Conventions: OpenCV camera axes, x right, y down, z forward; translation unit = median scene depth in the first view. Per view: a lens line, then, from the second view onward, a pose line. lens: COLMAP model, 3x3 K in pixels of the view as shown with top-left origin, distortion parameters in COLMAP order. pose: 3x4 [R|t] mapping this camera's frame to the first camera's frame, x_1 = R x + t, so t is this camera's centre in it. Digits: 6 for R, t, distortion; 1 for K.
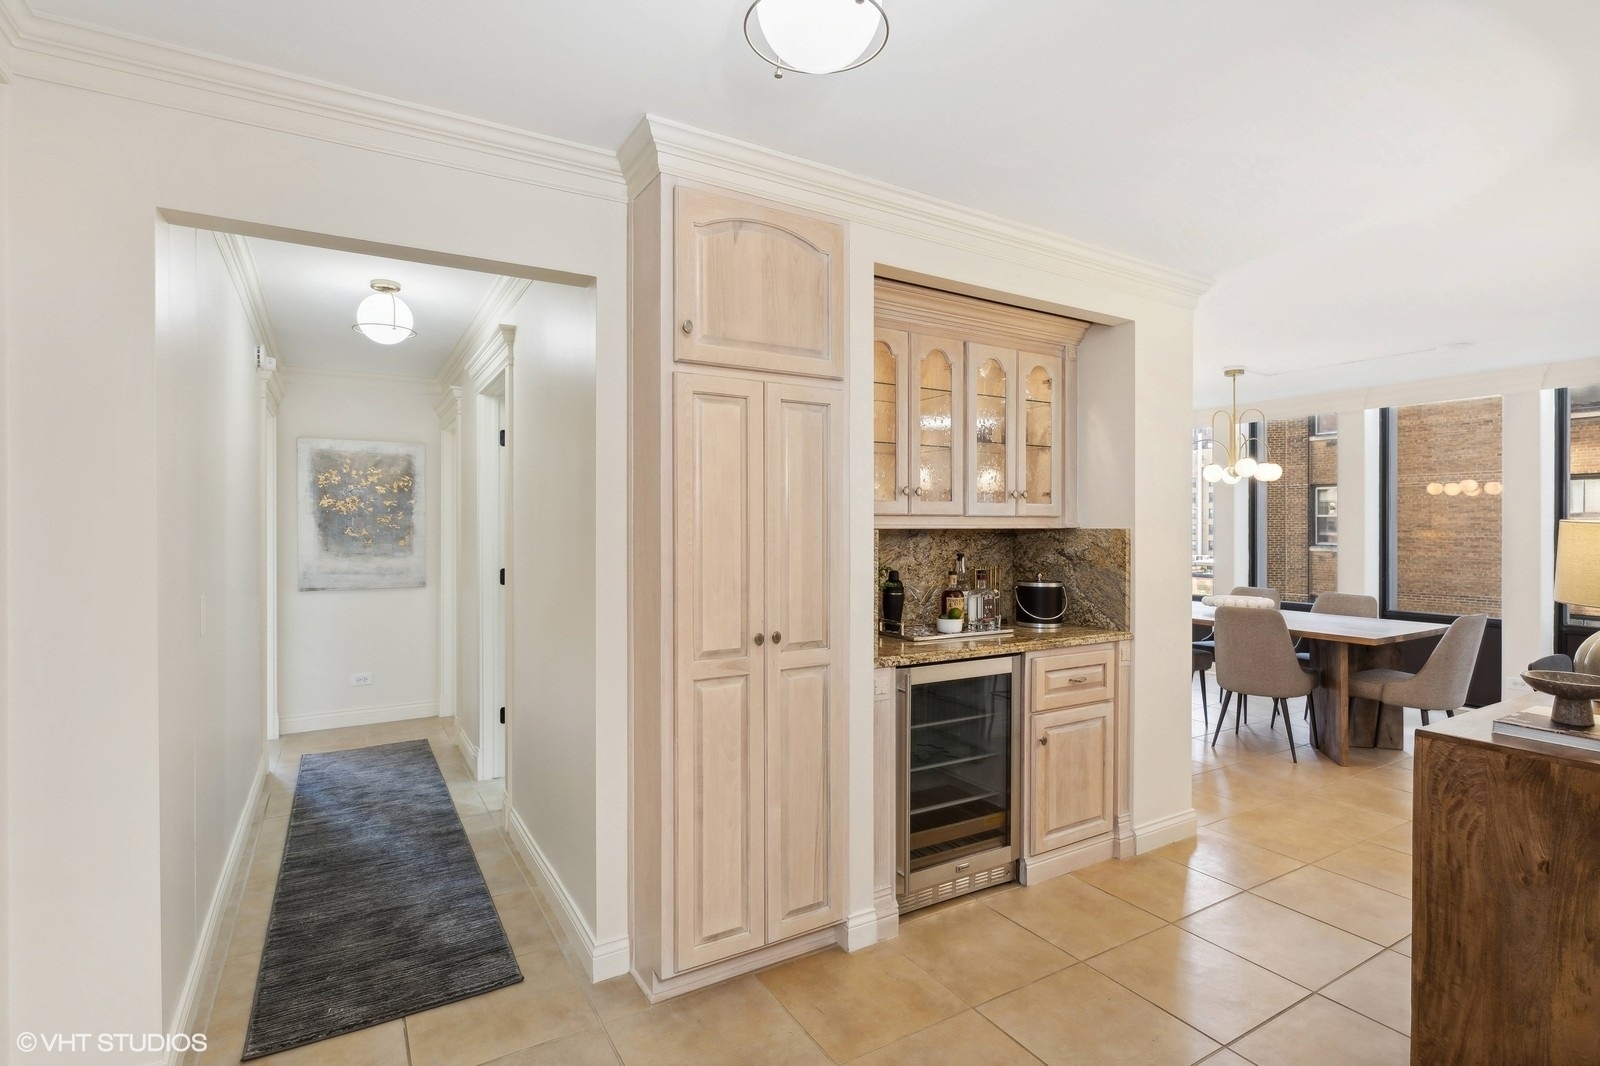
lens RADIAL K [[779.9, 0, 803.2], [0, 779.9, 530.7], [0, 0, 1]] dist [-0.003909, -0.001059]
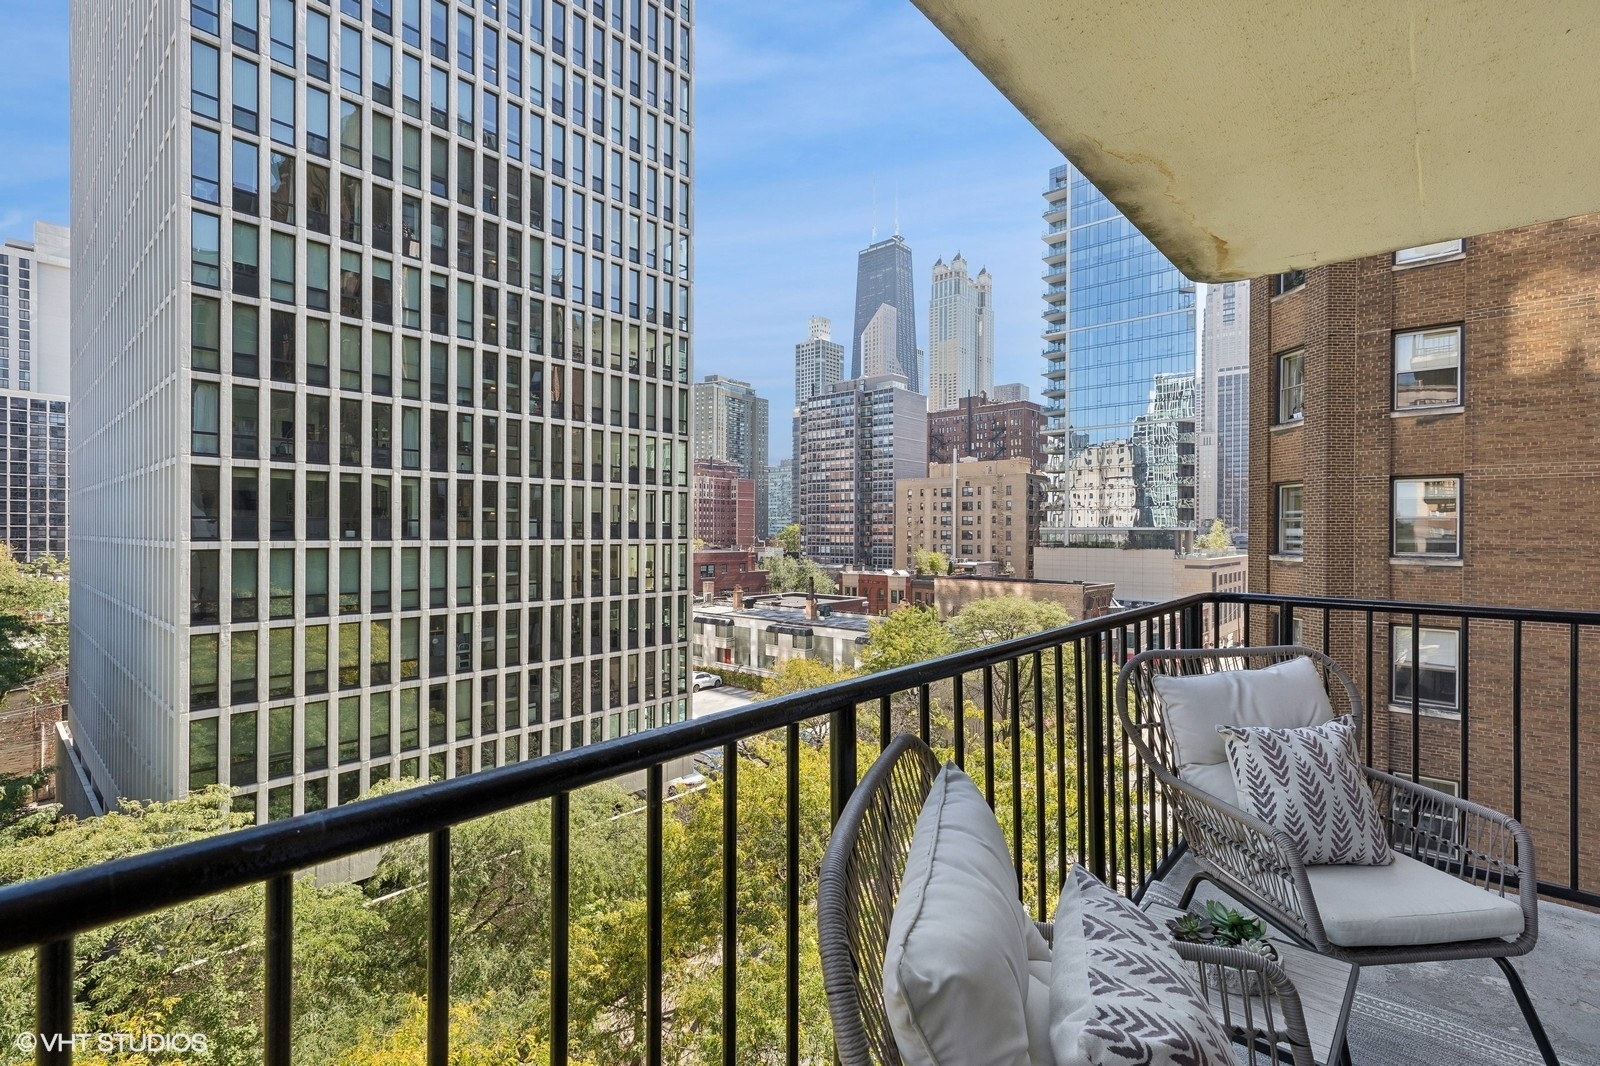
lens RADIAL K [[727.8, 0, 813.4], [0, 727.8, 533.4], [0, 0, 1]] dist [-0.000121, 0.001572]
pose [[0.948778, -0.001730, 0.315939, -0.099086], [0.002717, 0.999993, -0.002682, -0.003499], [-0.315932, 0.003403, 0.948776, 0.508510]]
